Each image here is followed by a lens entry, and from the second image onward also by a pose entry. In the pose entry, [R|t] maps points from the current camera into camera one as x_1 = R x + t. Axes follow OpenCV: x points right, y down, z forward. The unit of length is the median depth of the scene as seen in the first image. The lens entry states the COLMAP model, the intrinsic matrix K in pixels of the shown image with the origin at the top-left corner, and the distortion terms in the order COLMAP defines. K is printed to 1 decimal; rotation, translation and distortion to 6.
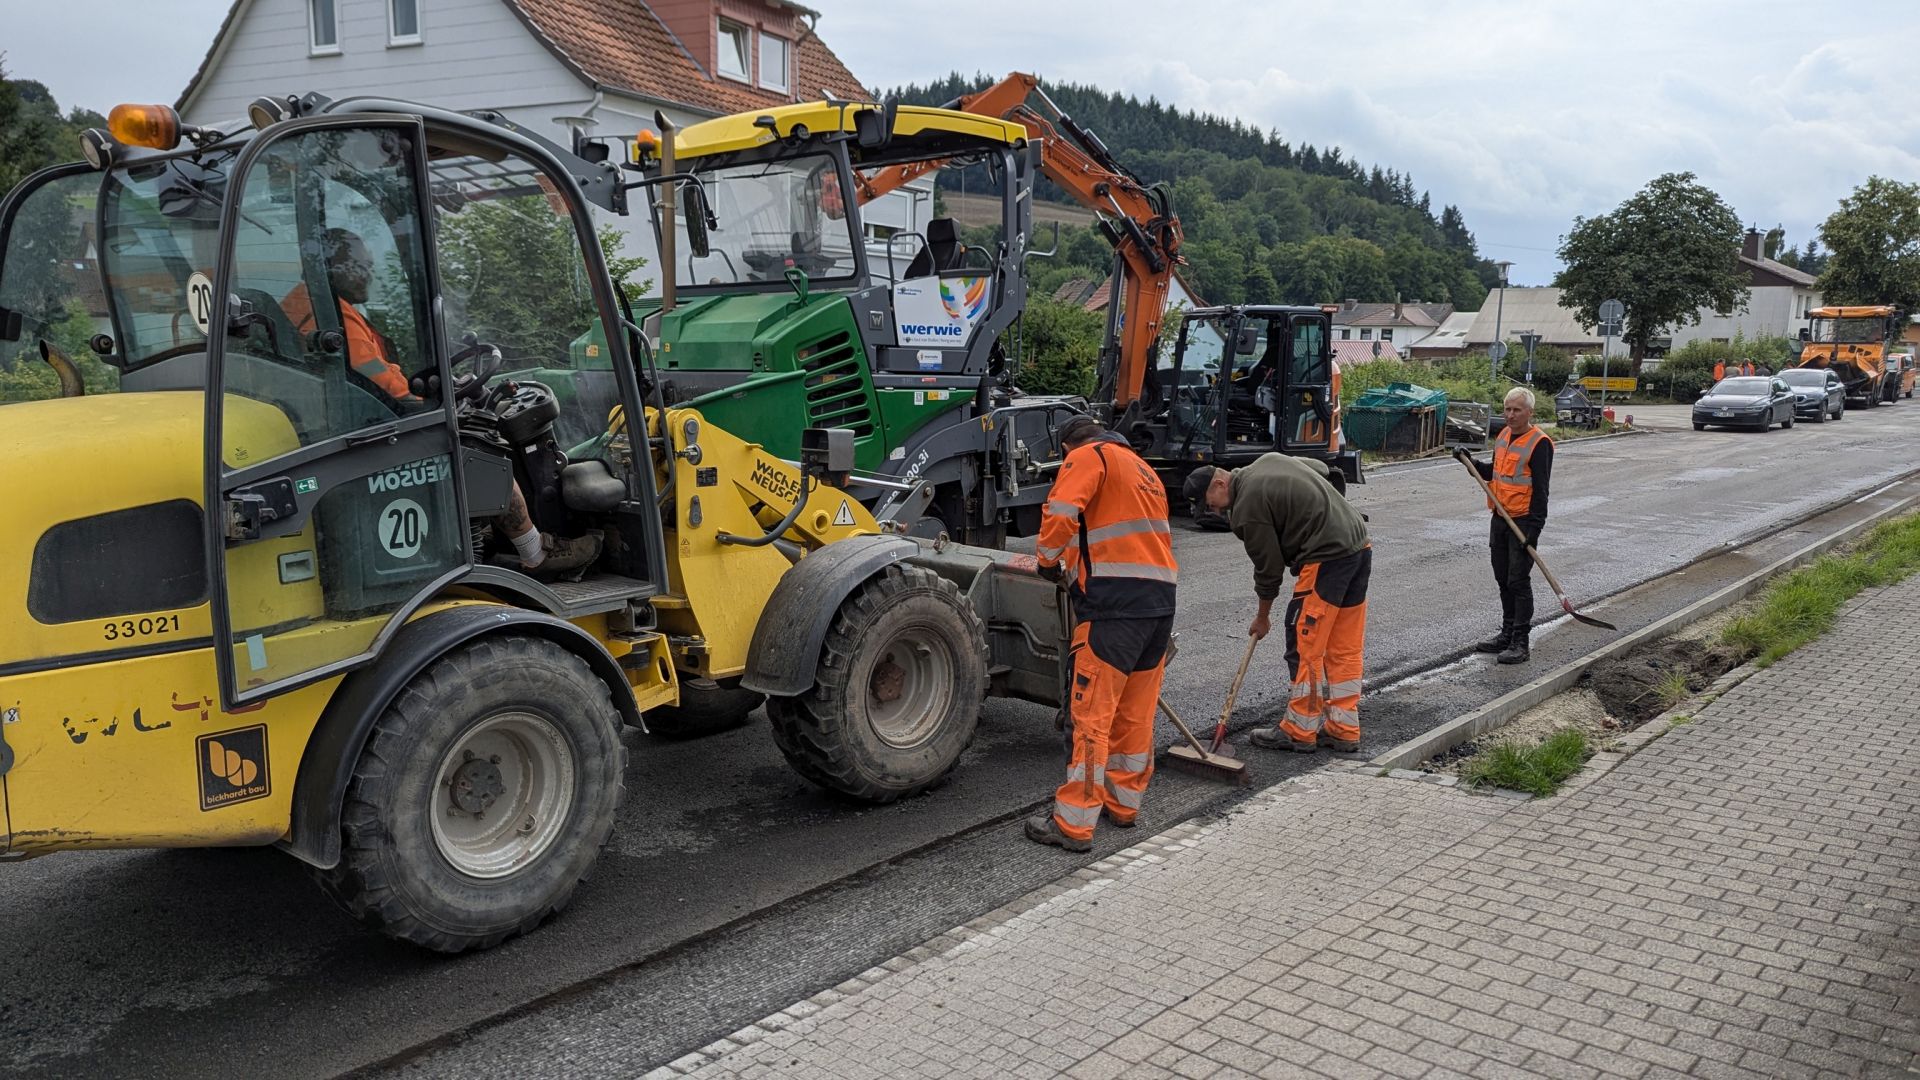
lens RADIAL K [[1340.6, 0, 931.4], [0, 1340.6, 554.0], [0, 0, 1]] dist [0.096595, -0.100310]
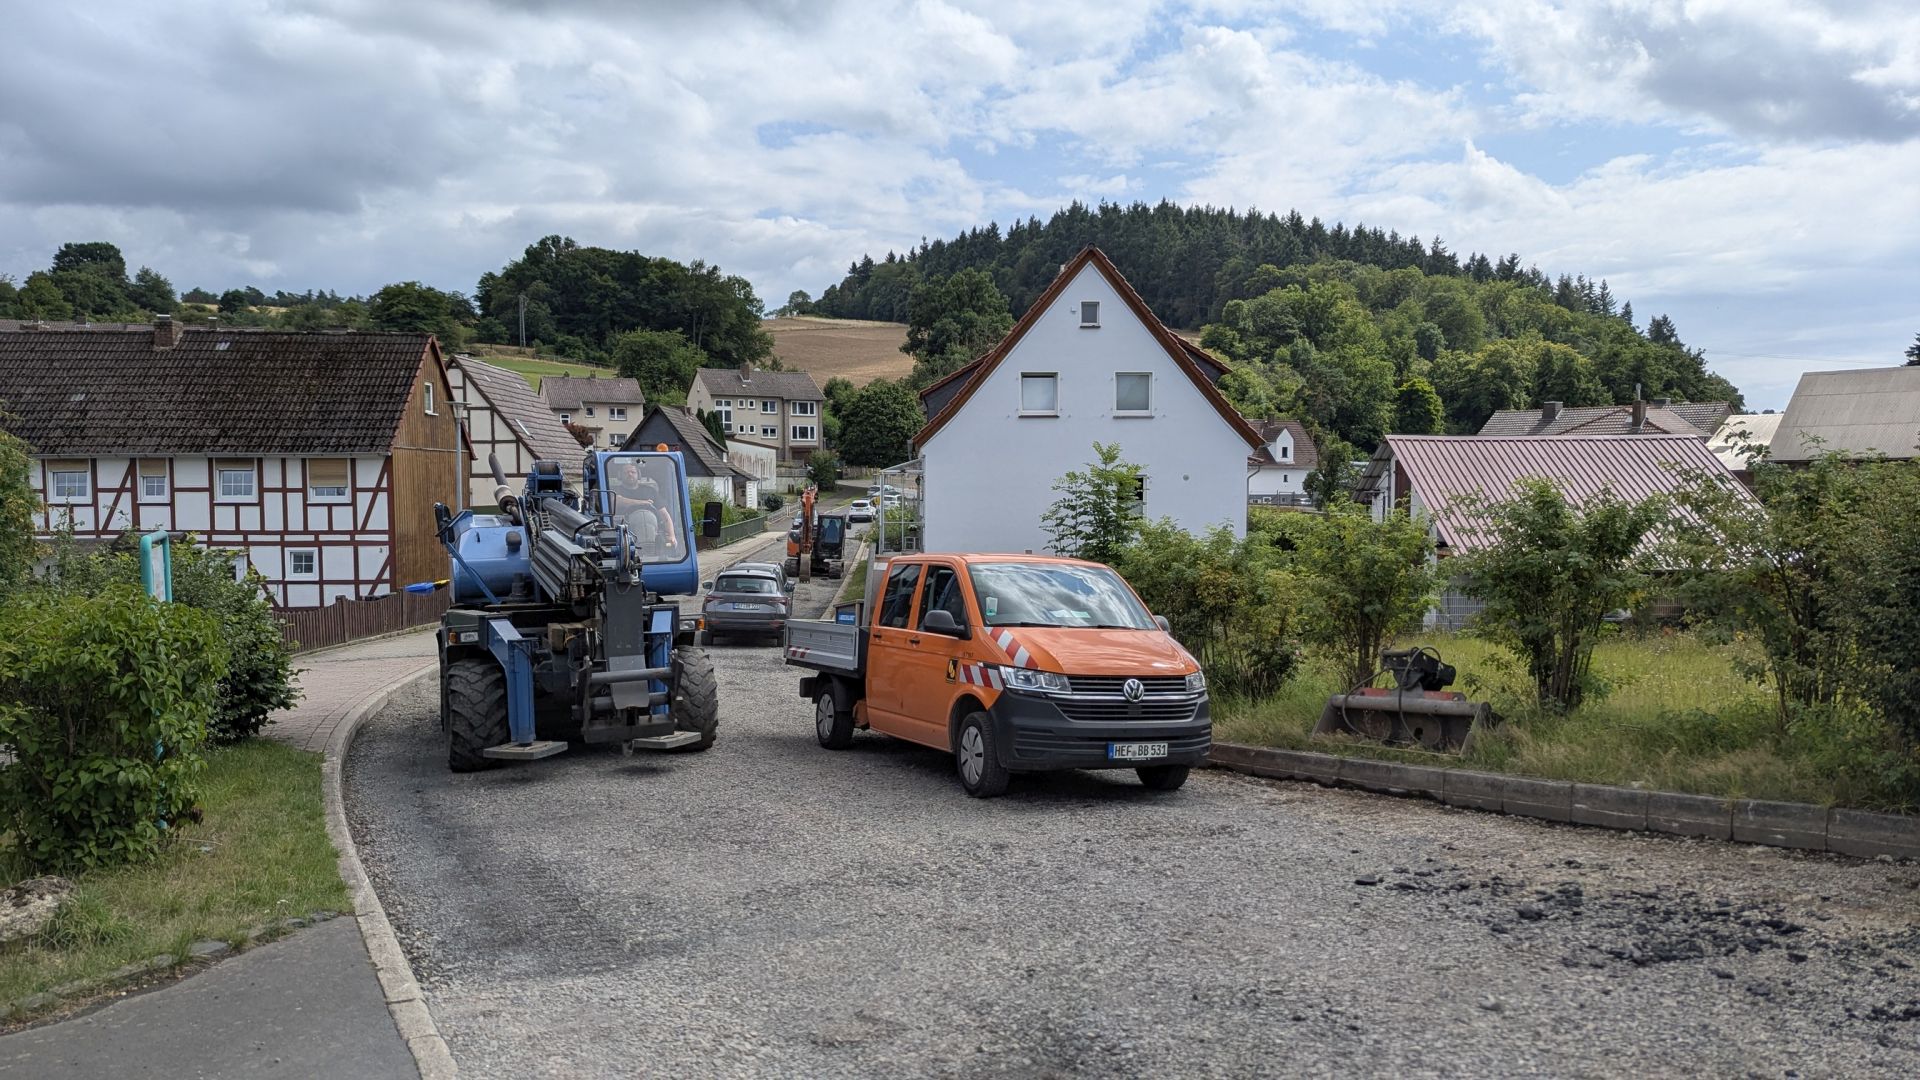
lens RADIAL K [[1340.6, 0, 931.4], [0, 1340.6, 554.0], [0, 0, 1]] dist [0.096595, -0.100310]
pose [[0.992495, -0.011655, -0.121727, 0.037584], [-0.001616, 0.994110, -0.108363, -0.018060], [0.122273, 0.107747, 0.986631, 0.132243]]
